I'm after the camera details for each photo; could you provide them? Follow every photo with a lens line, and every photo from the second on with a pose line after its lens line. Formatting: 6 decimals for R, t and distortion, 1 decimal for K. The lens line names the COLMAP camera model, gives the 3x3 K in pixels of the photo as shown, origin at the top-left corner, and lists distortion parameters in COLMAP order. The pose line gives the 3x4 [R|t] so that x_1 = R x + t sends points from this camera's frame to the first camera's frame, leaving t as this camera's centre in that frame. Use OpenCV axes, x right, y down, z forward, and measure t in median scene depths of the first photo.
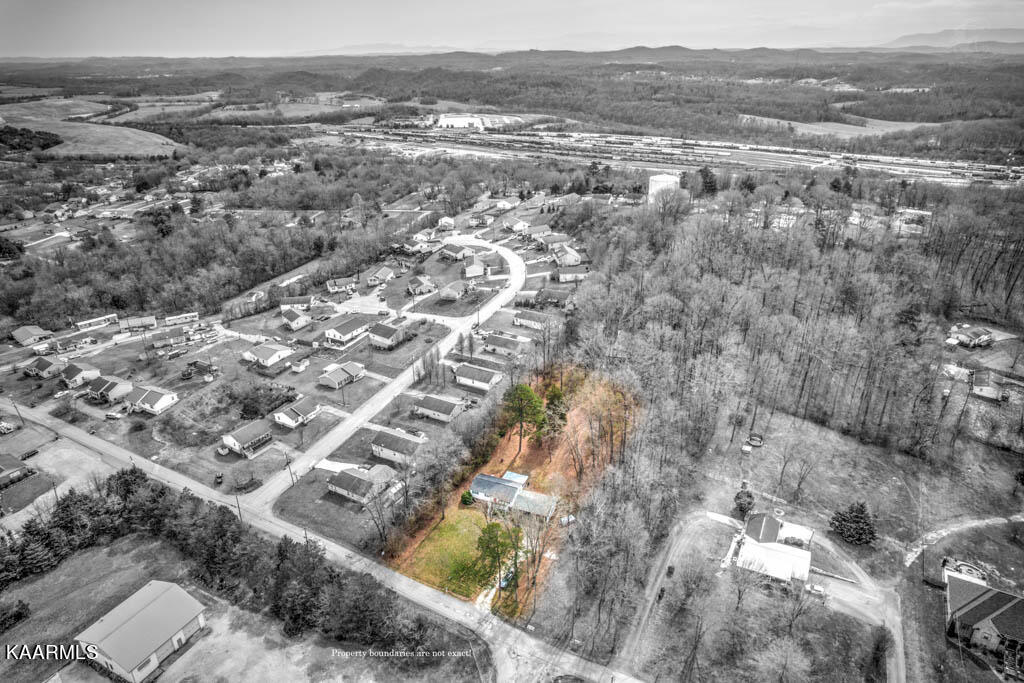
lens RADIAL K [[652.4, 0, 515.6], [0, 652.4, 341.4], [0, 0, 1]] dist [-0.078812, 0.068929]
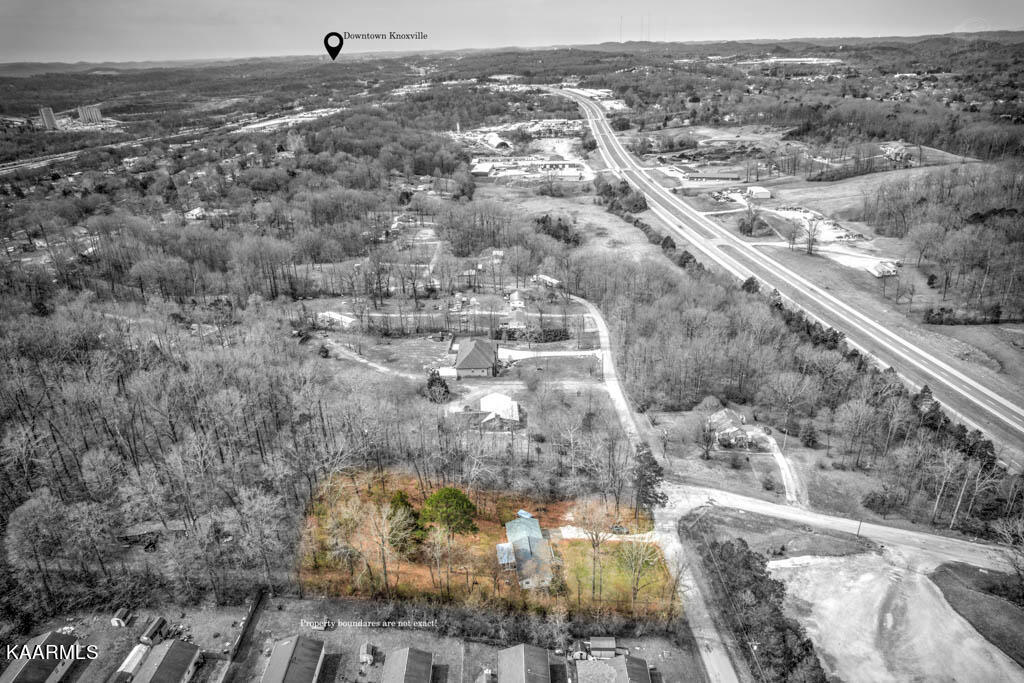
lens RADIAL K [[652.4, 0, 515.6], [0, 652.4, 341.4], [0, 0, 1]] dist [-0.078812, 0.068929]
pose [[-0.490749, -0.344585, 0.800266, -0.371999], [0.388169, 0.735825, 0.554875, -0.288771], [-0.780058, 0.582943, -0.227348, 0.647796]]
